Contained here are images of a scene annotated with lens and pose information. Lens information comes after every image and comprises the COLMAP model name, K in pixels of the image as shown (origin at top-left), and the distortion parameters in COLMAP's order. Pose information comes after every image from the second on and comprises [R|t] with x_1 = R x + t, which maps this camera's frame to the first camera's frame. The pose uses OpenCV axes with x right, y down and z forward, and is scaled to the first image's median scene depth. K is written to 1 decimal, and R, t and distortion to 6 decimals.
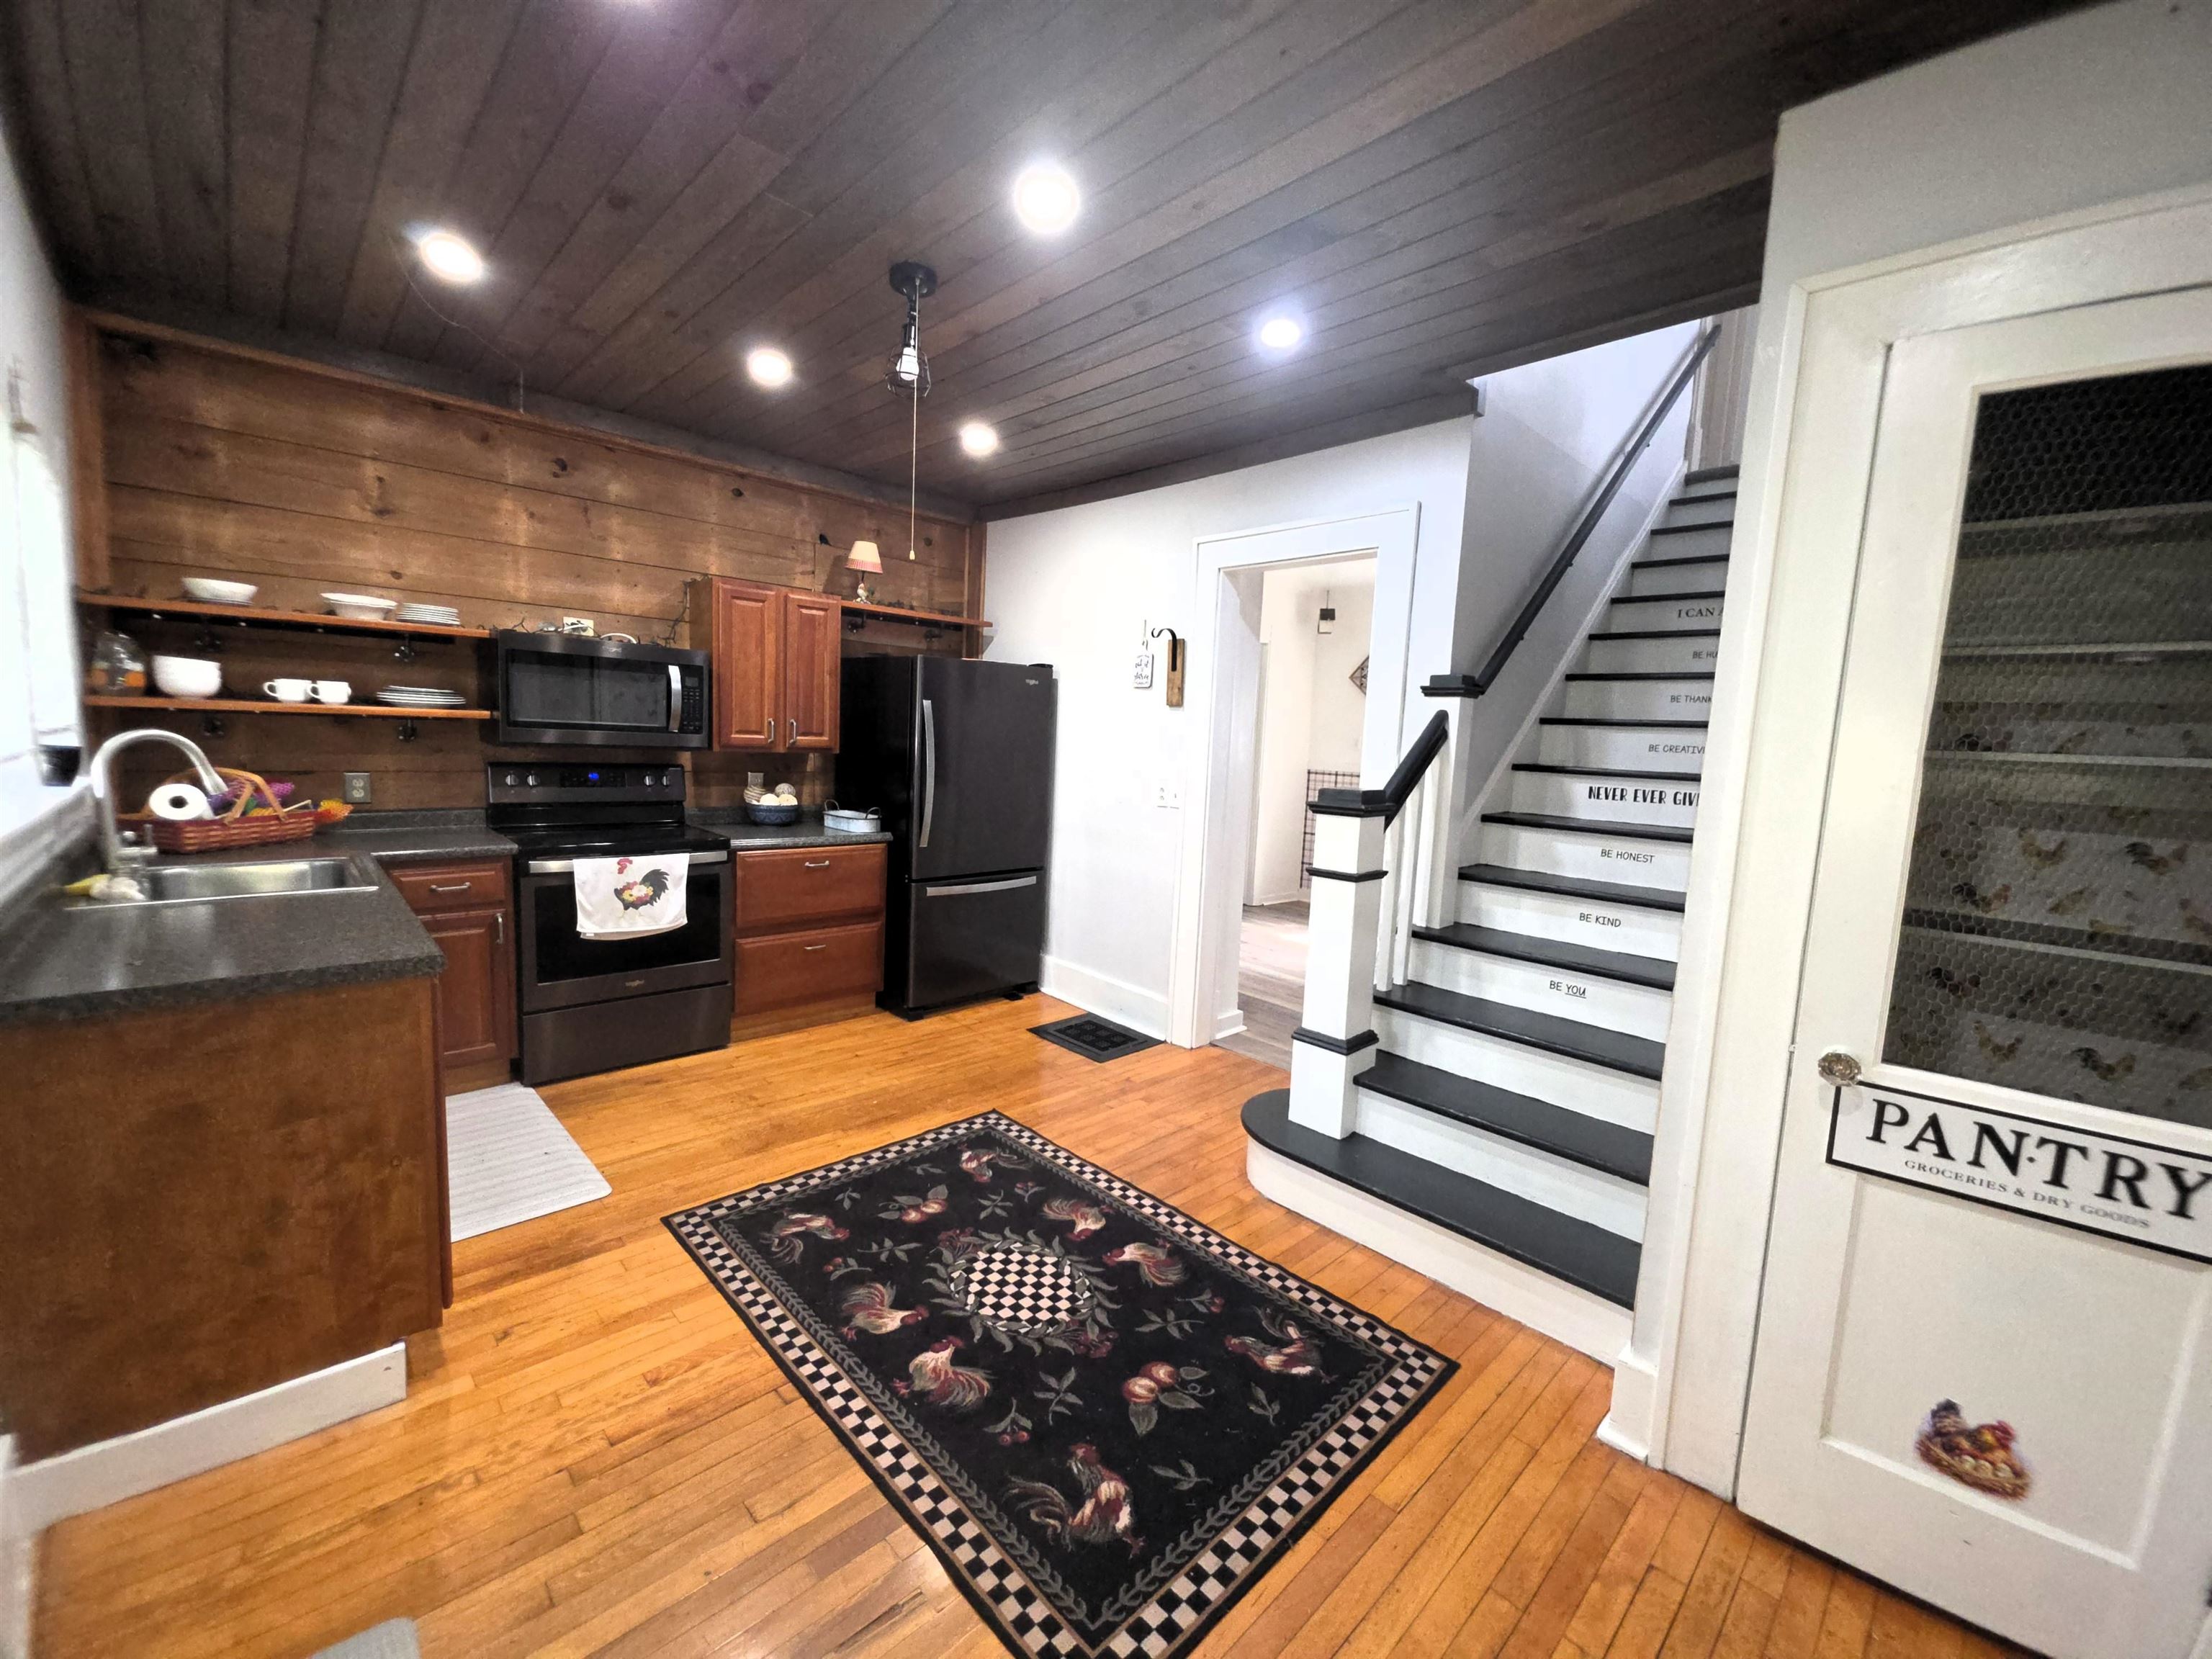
lens RADIAL K [[885.5, 0, 1101.1], [0, 885.5, 831.0], [0, 0, 1]] dist [0.007324, -0.004502]
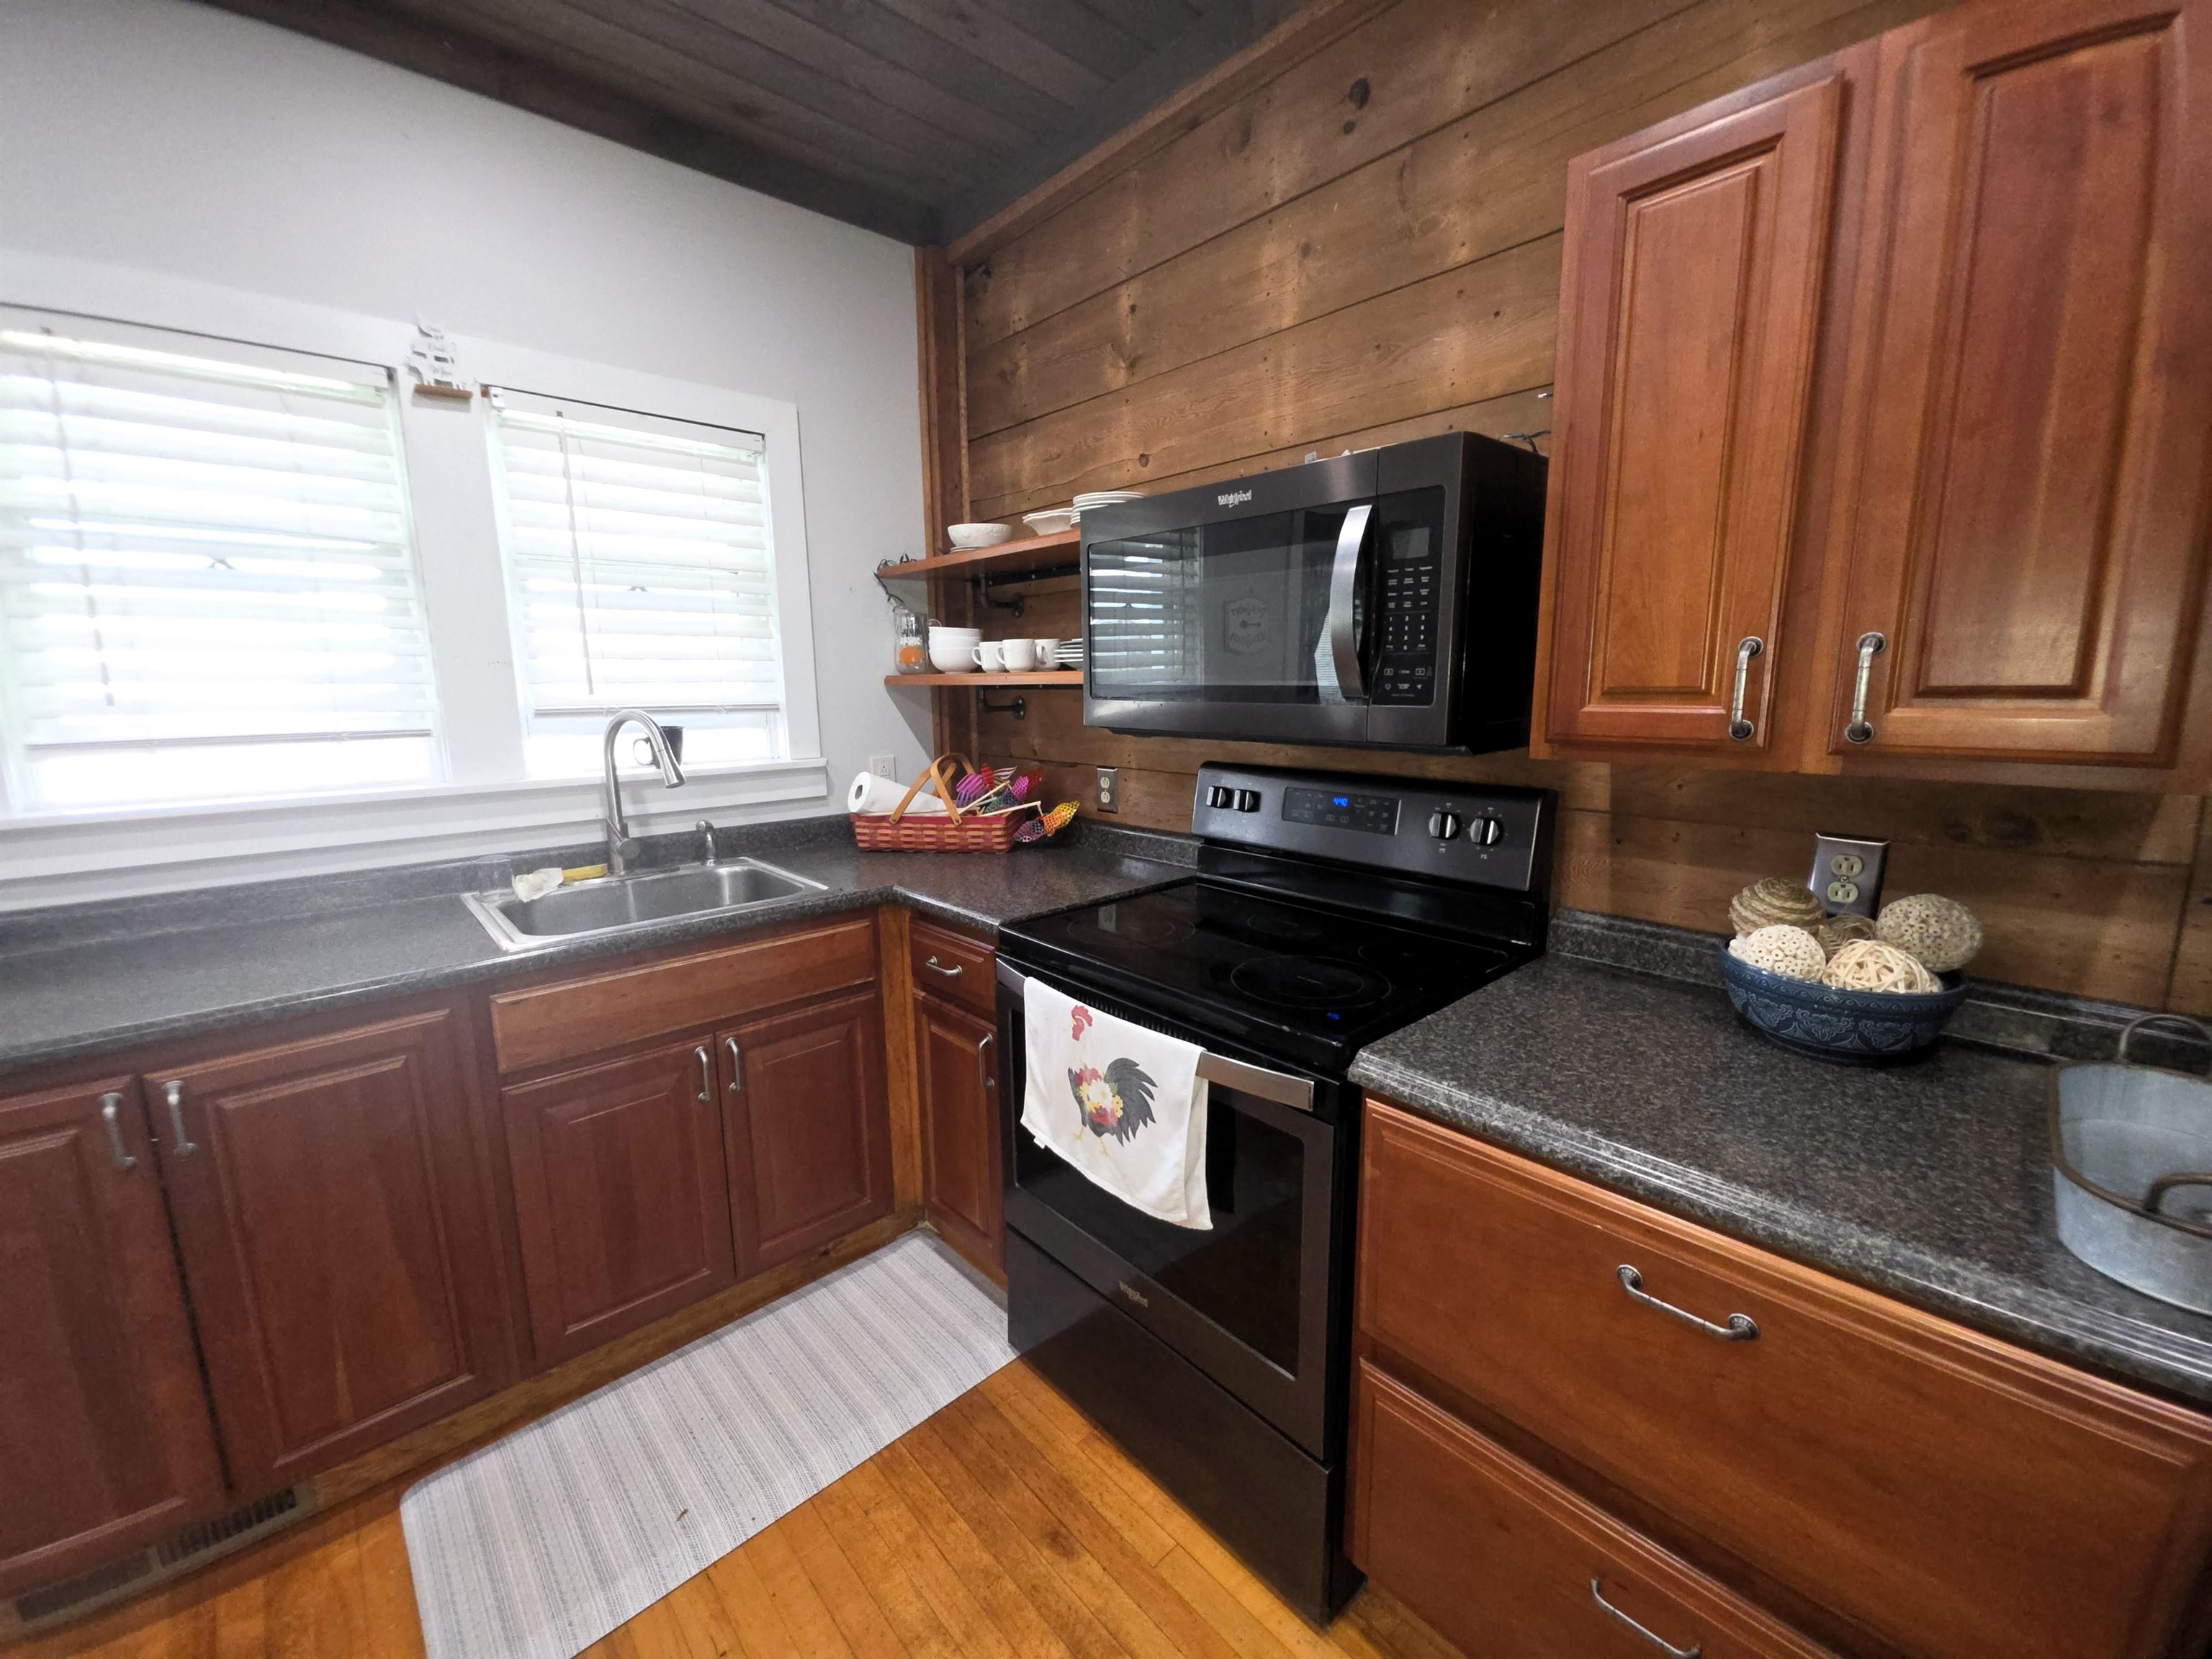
lens RADIAL K [[885.5, 0, 1096.0], [0, 885.5, 827.1], [0, 0, 1]] dist [0.007324, -0.004502]
pose [[-0.030388, 0.120844, -0.992206, -0.131456], [-0.101048, 0.987208, 0.123330, -0.101737], [0.994417, 0.104008, -0.017788, 0.978069]]
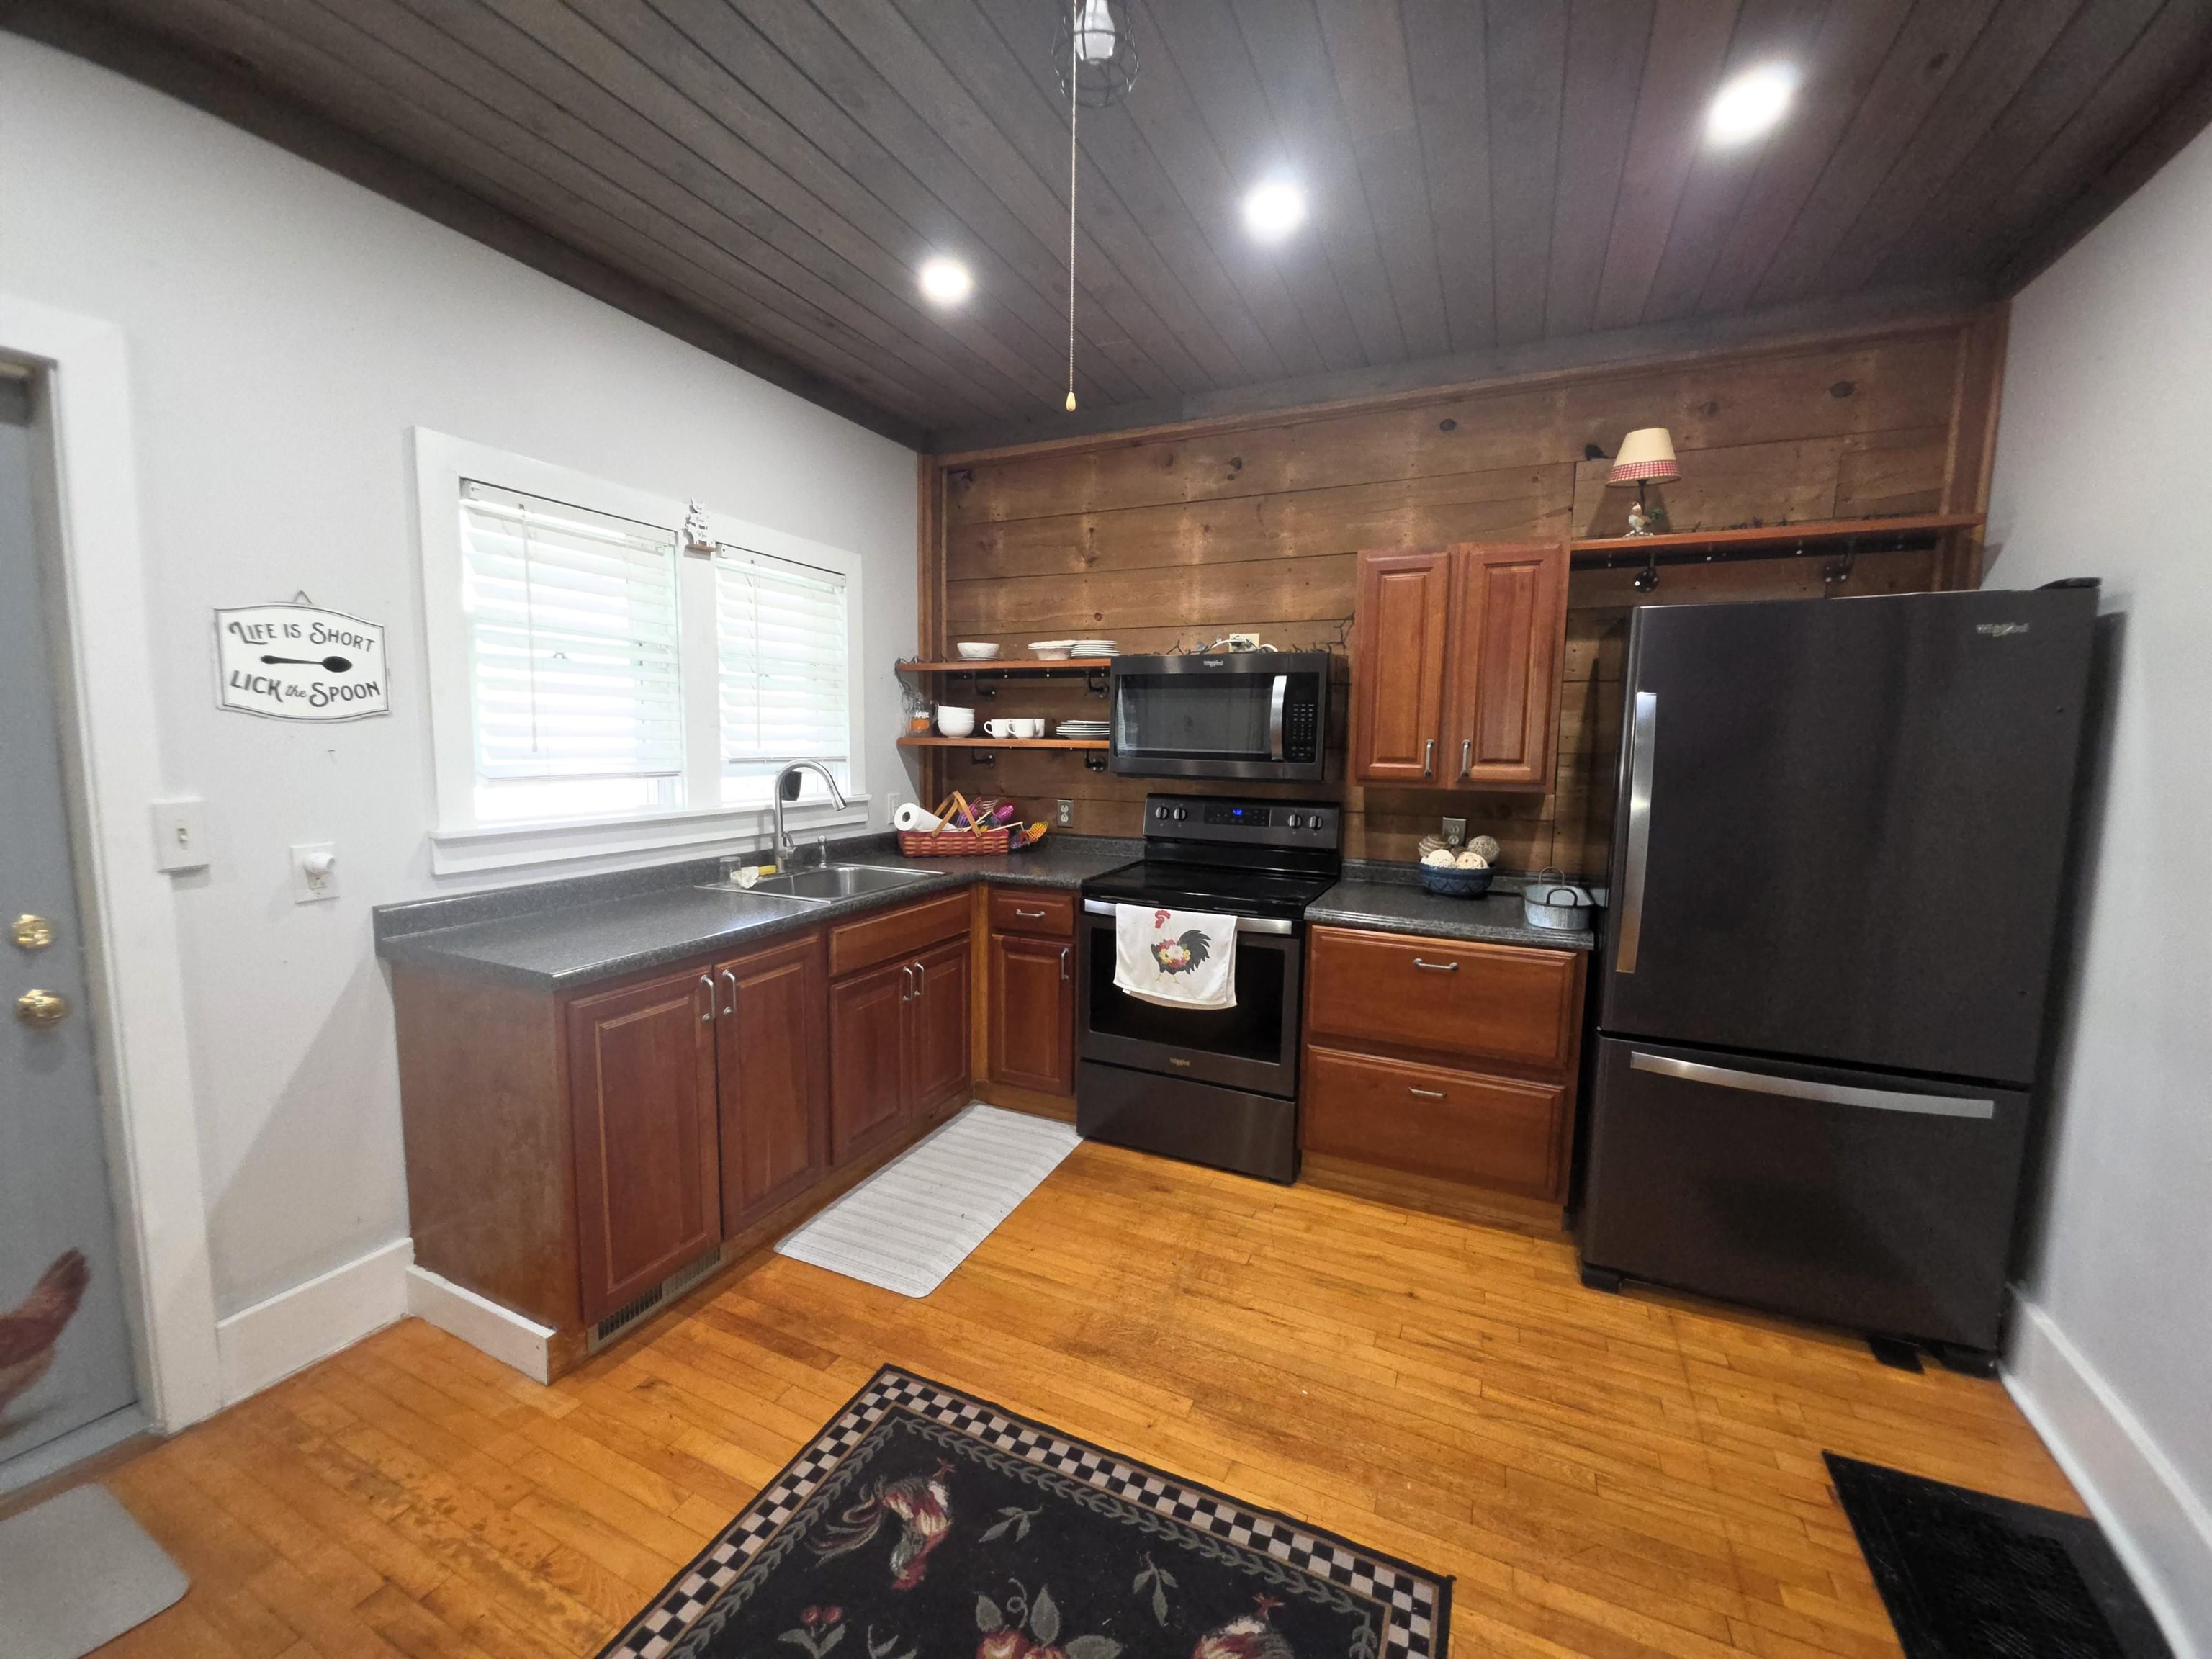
lens RADIAL K [[885.5, 0, 1093.3], [0, 885.5, 828.5], [0, 0, 1]] dist [0.007324, -0.004502]
pose [[0.358628, 0.057016, -0.931738, 0.206512], [-0.100975, 0.994646, 0.022000, -0.055977], [0.928003, 0.086192, 0.362465, 0.613477]]
